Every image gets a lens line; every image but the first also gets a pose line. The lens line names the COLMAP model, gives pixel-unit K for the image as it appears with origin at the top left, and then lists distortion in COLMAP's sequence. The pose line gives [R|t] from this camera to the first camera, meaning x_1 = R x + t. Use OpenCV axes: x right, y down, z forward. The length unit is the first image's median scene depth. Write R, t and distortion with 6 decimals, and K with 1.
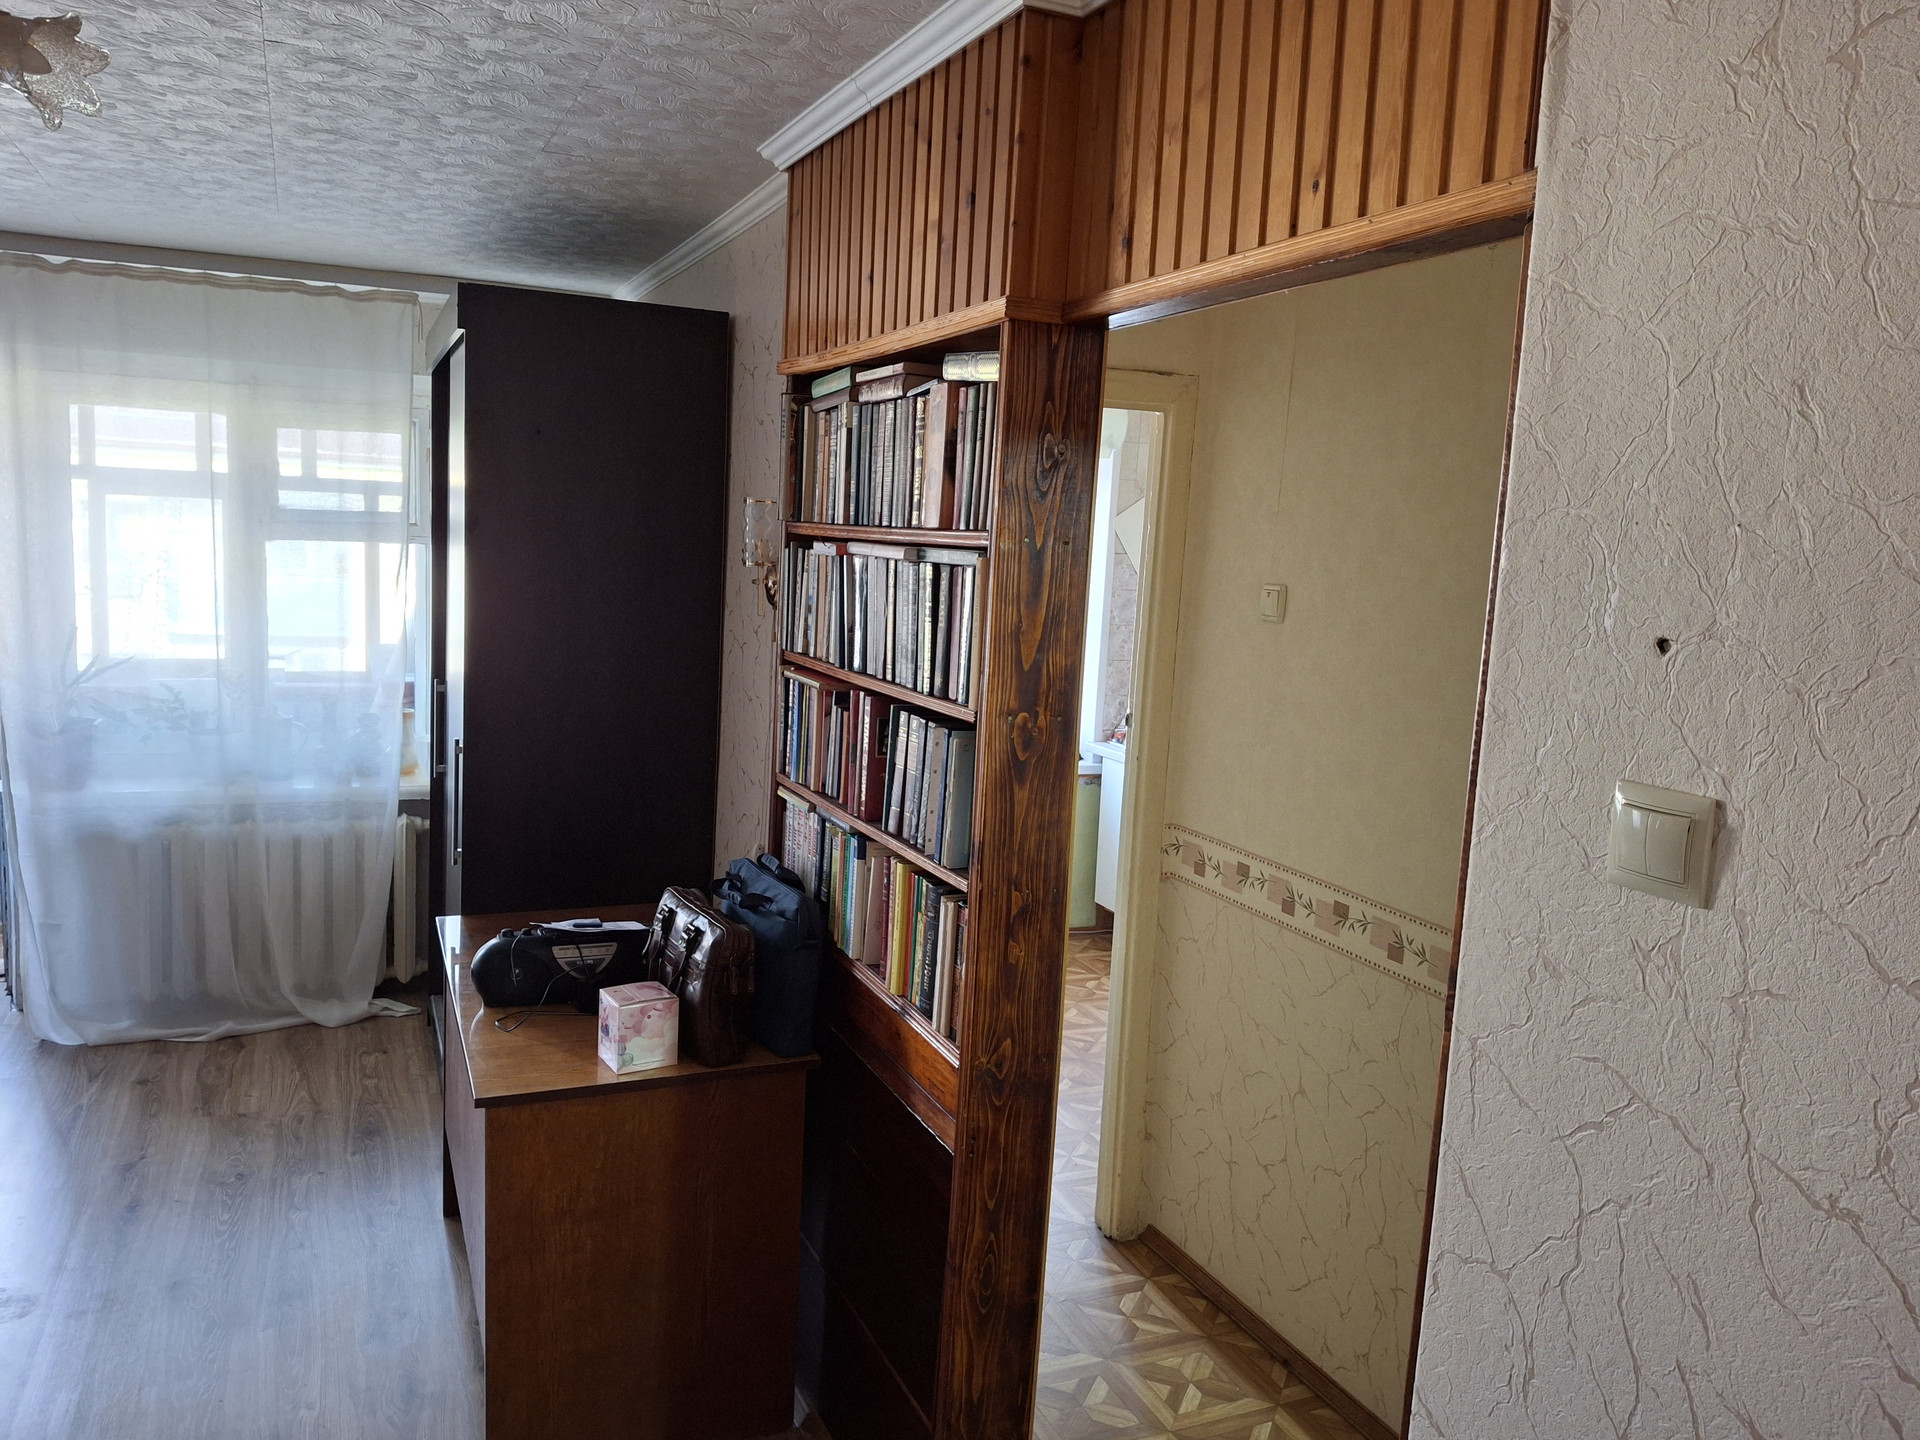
lens RADIAL K [[1412.9, 0, 960.0], [0, 1412.9, 720.0], [0, 0, 1]] dist [0.004502, -0.007056]
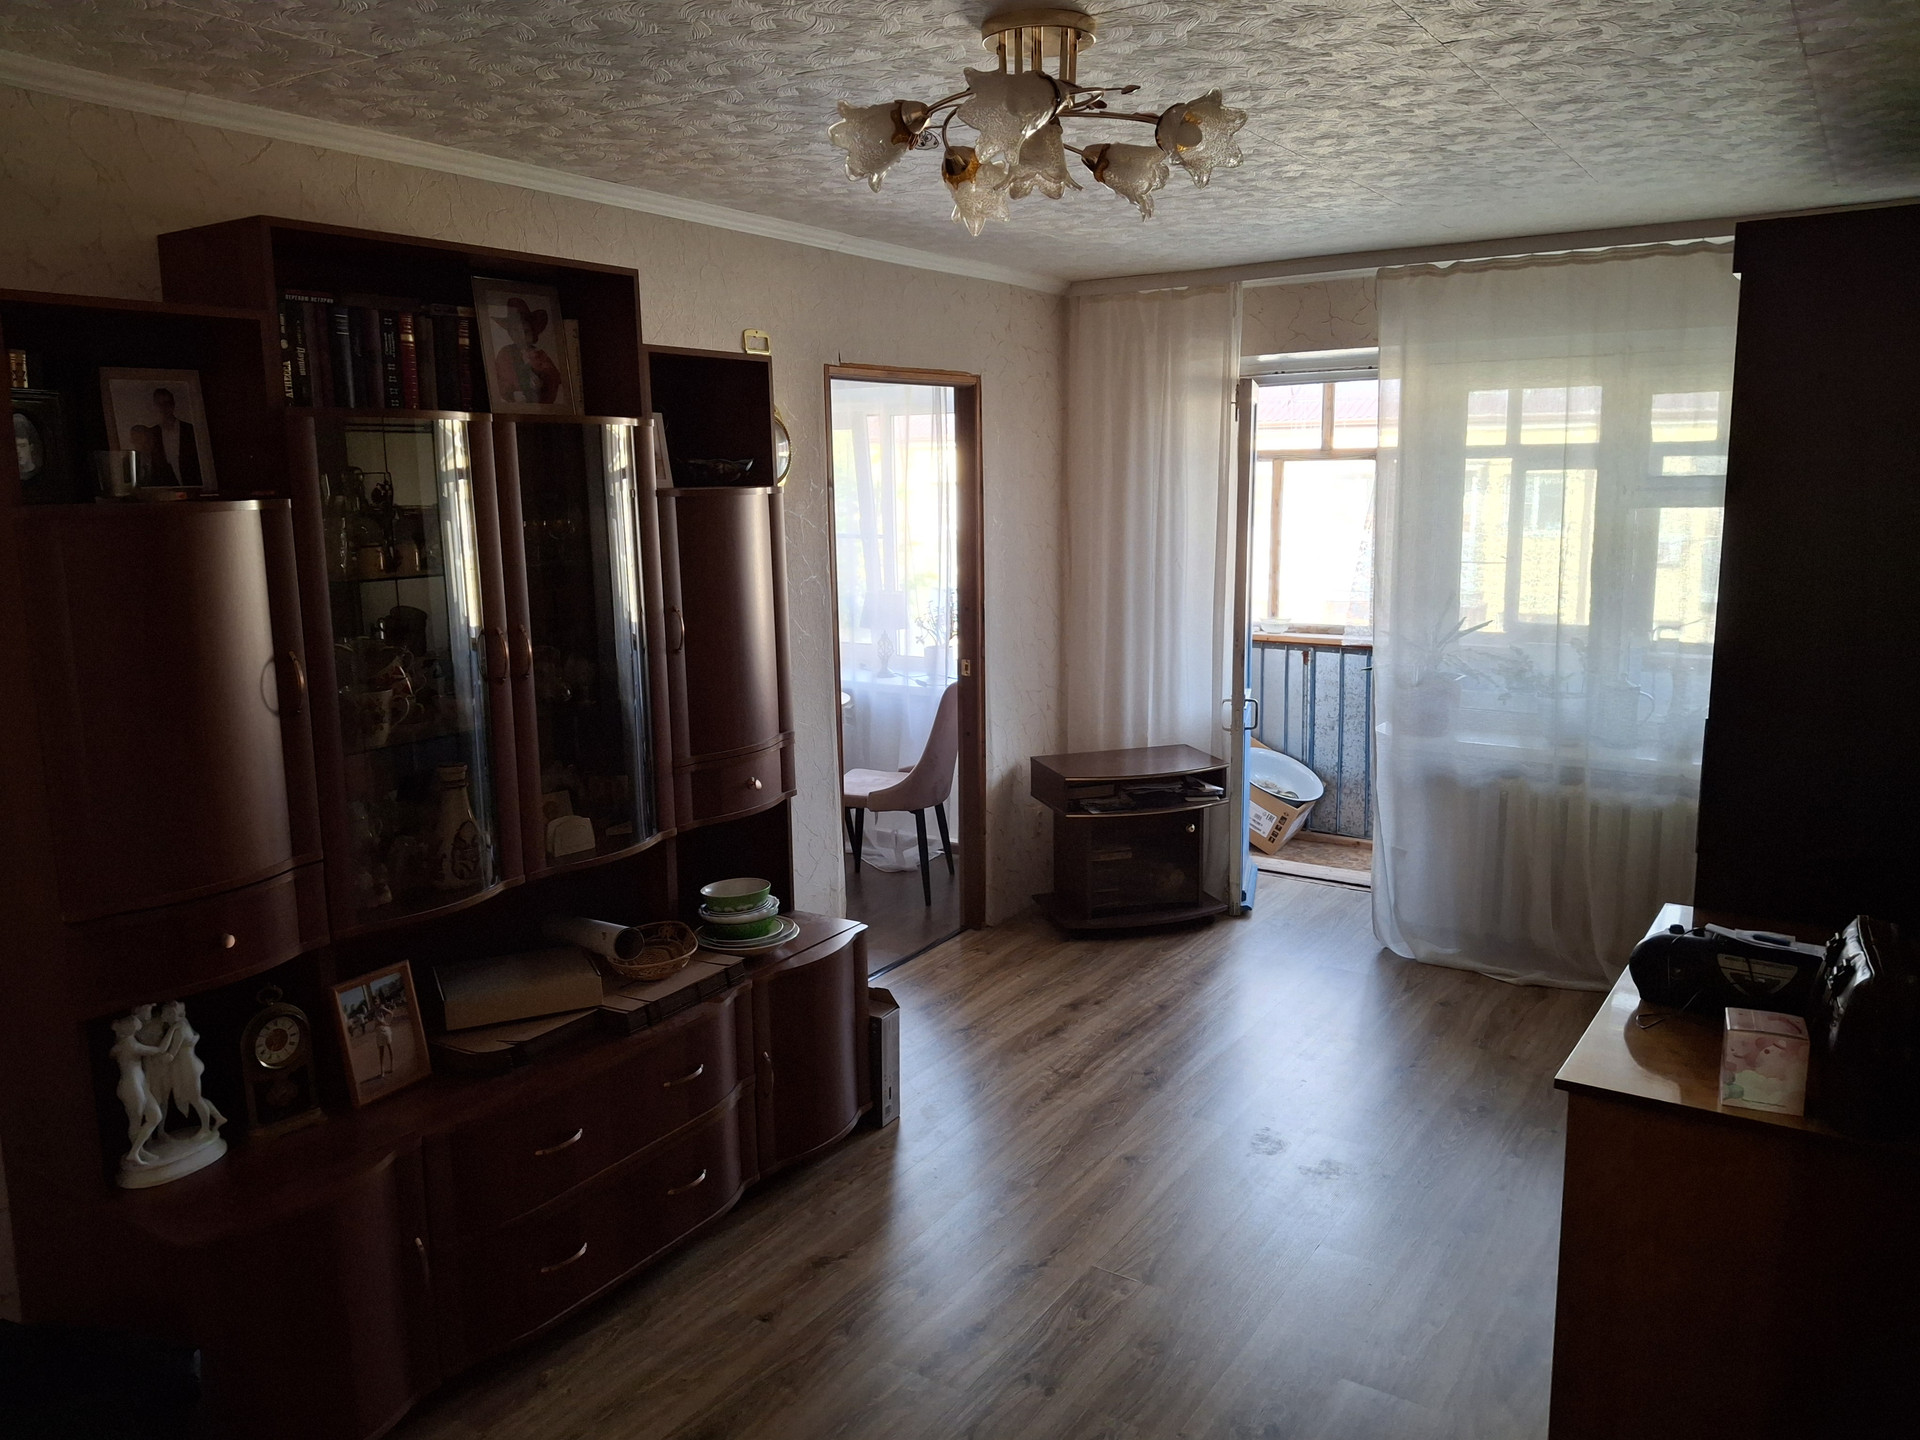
lens RADIAL K [[1459.3, 0, 960.0], [0, 1459.3, 720.0], [0, 0, 1]] dist [-0.074904, 0.059916]
pose [[0.523431, 0.091353, -0.847157, 0.168232], [-0.075062, 0.995314, 0.060951, -0.005499], [0.848755, 0.031686, 0.527835, 0.078667]]
